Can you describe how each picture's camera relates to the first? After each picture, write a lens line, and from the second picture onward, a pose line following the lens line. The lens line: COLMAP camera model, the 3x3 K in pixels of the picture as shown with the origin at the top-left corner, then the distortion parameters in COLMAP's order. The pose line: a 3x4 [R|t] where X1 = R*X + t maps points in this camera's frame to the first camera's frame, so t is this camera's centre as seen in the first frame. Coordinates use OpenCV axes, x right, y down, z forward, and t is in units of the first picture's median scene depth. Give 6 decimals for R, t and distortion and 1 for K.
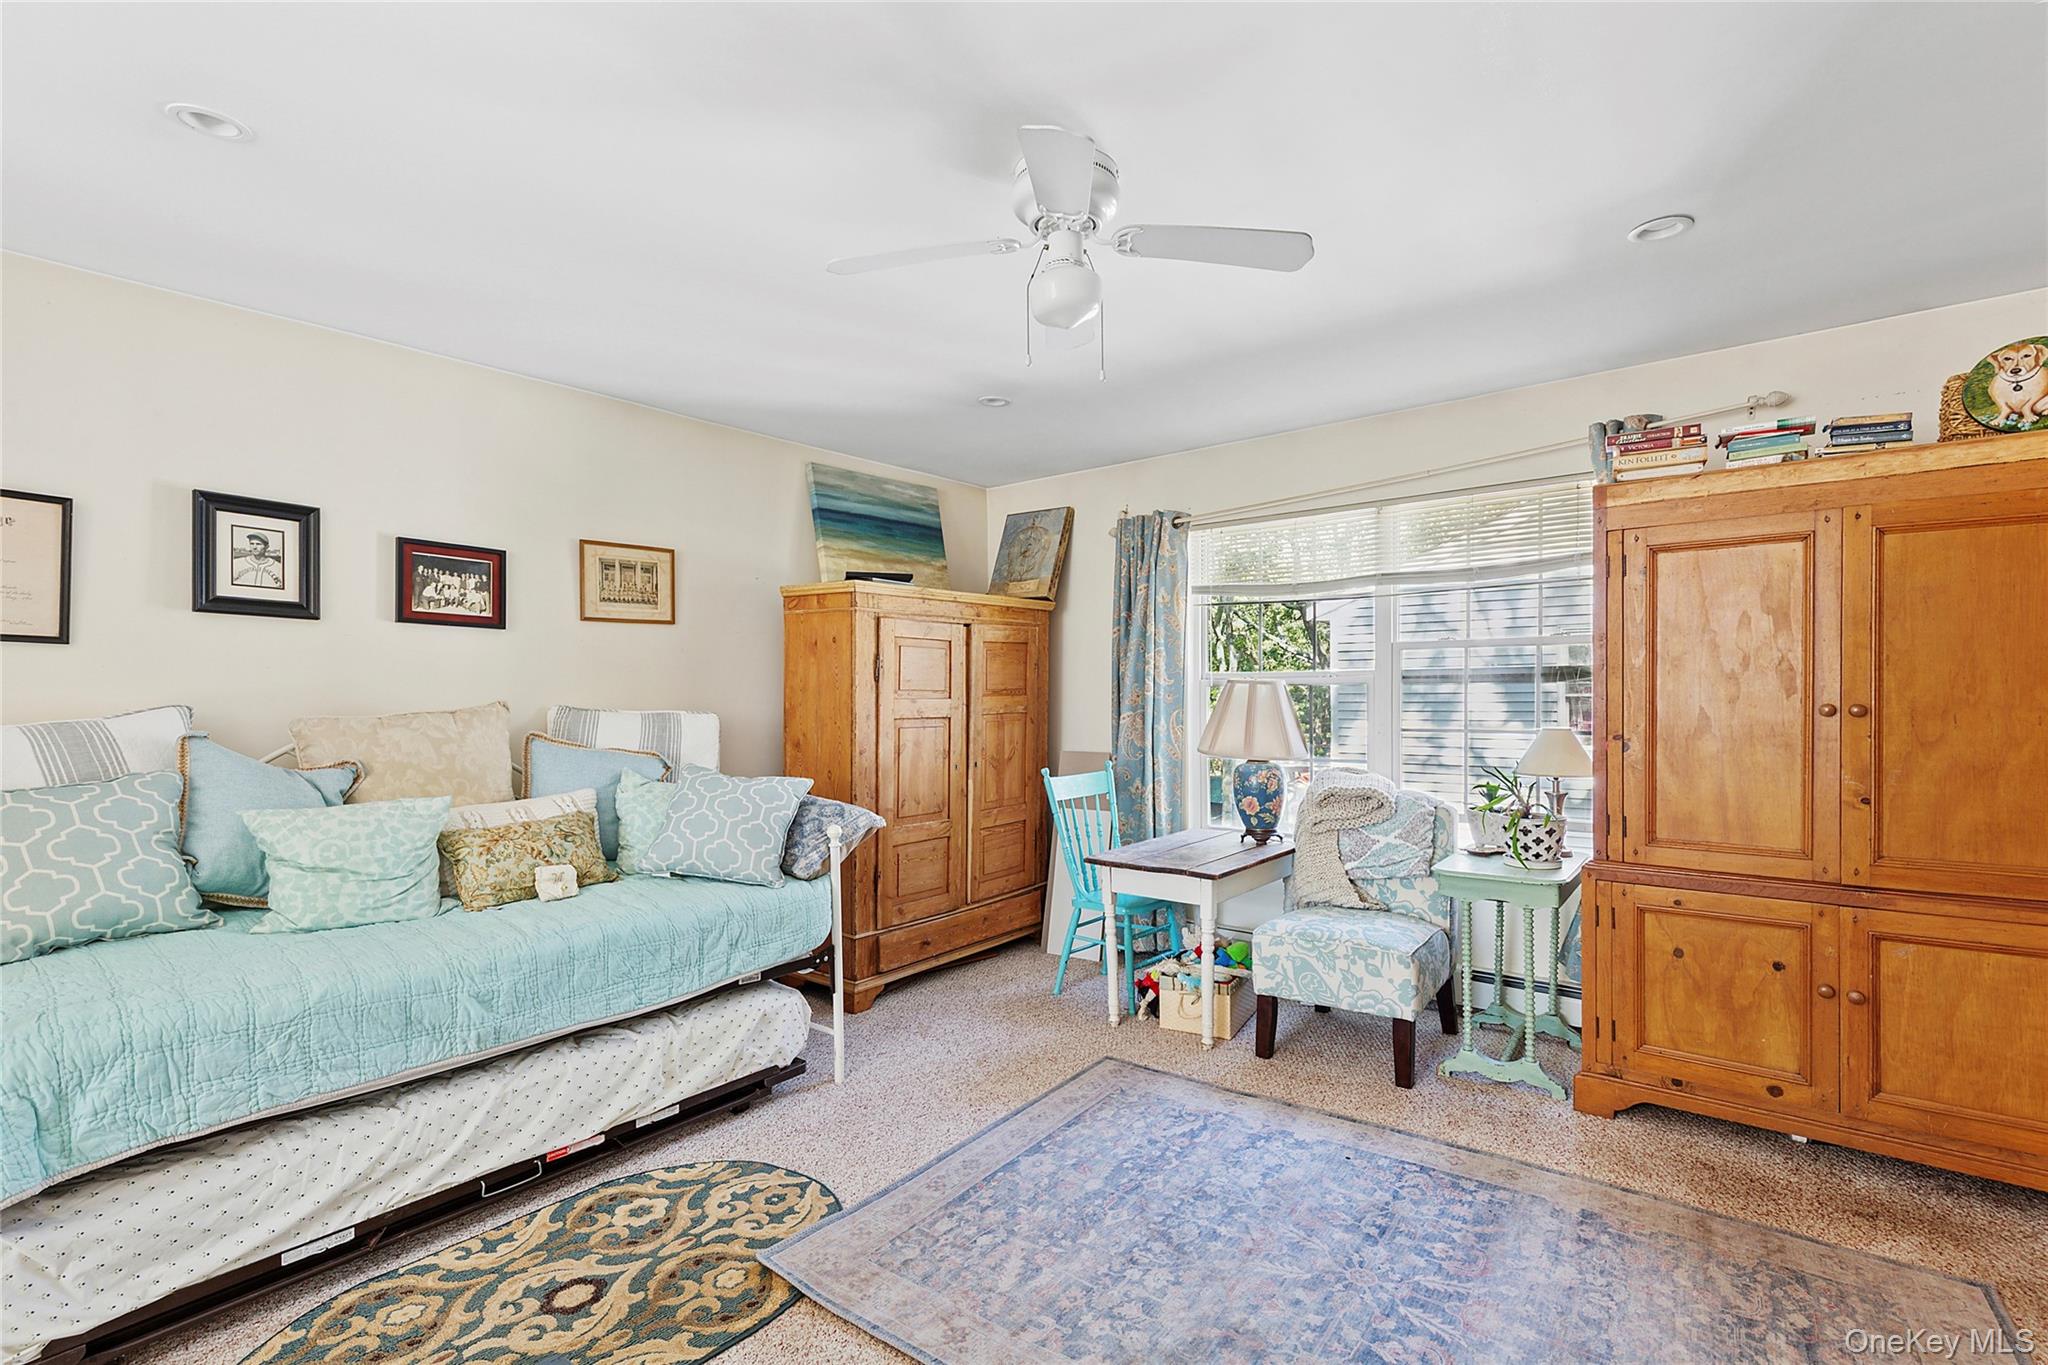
lens RADIAL K [[940.6, 0, 1040.1], [0, 940.6, 695.7], [0, 0, 1]] dist [0.008221, 0.000277]
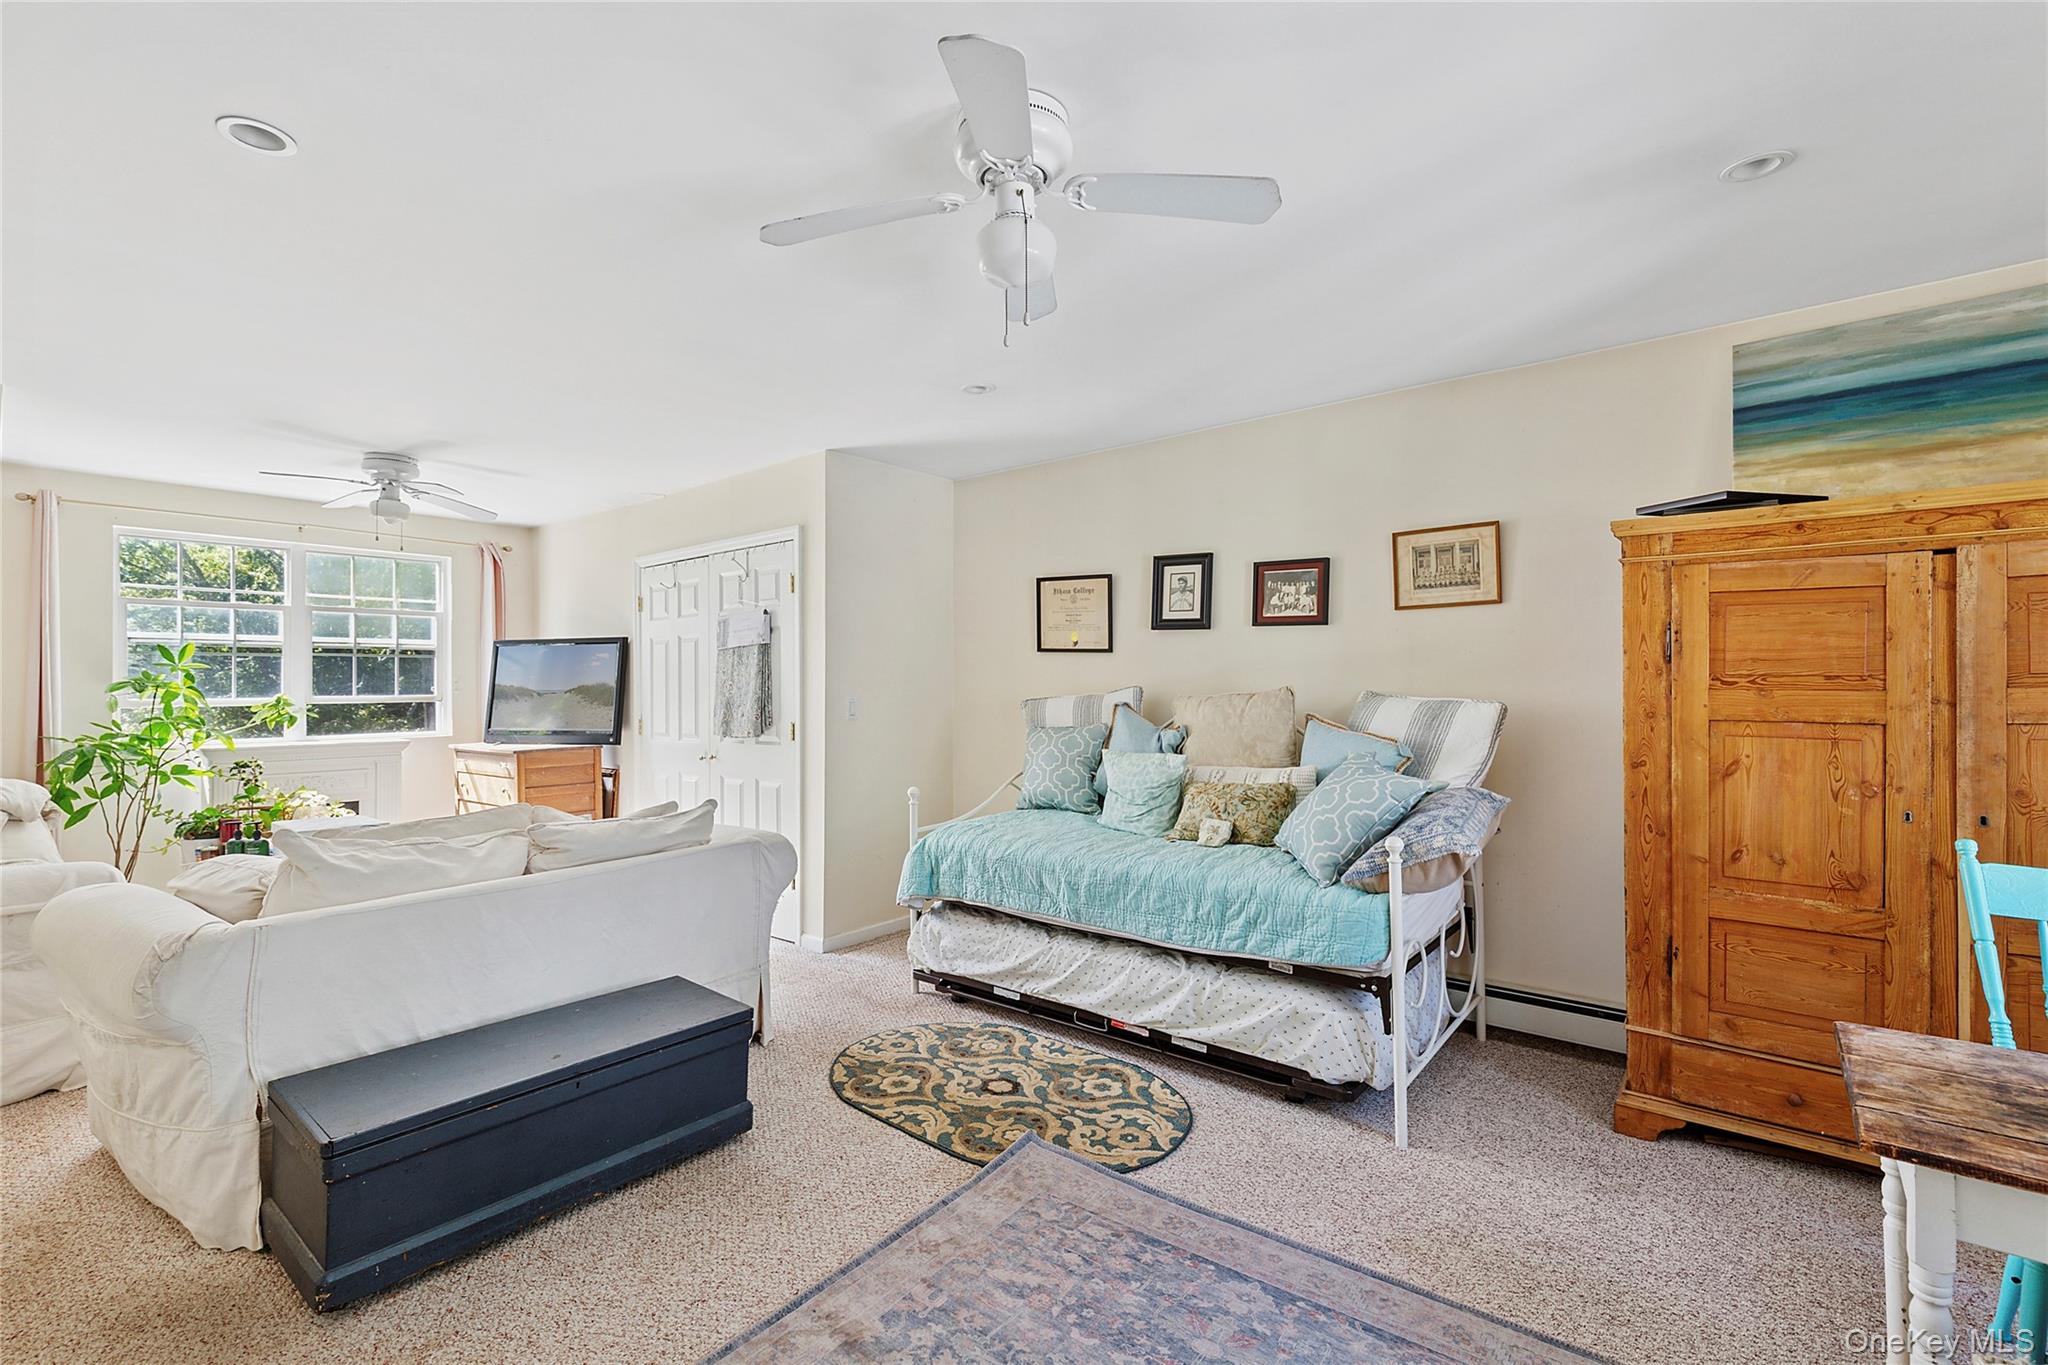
lens RADIAL K [[940.6, 0, 1038.3], [0, 940.6, 669.6], [0, 0, 1]] dist [0.008221, 0.000277]
pose [[-0.018939, -0.006557, -0.999799, 0.779649], [-0.000358, 0.999978, -0.006551, -0.008793], [0.999821, 0.000234, -0.018941, 0.855120]]
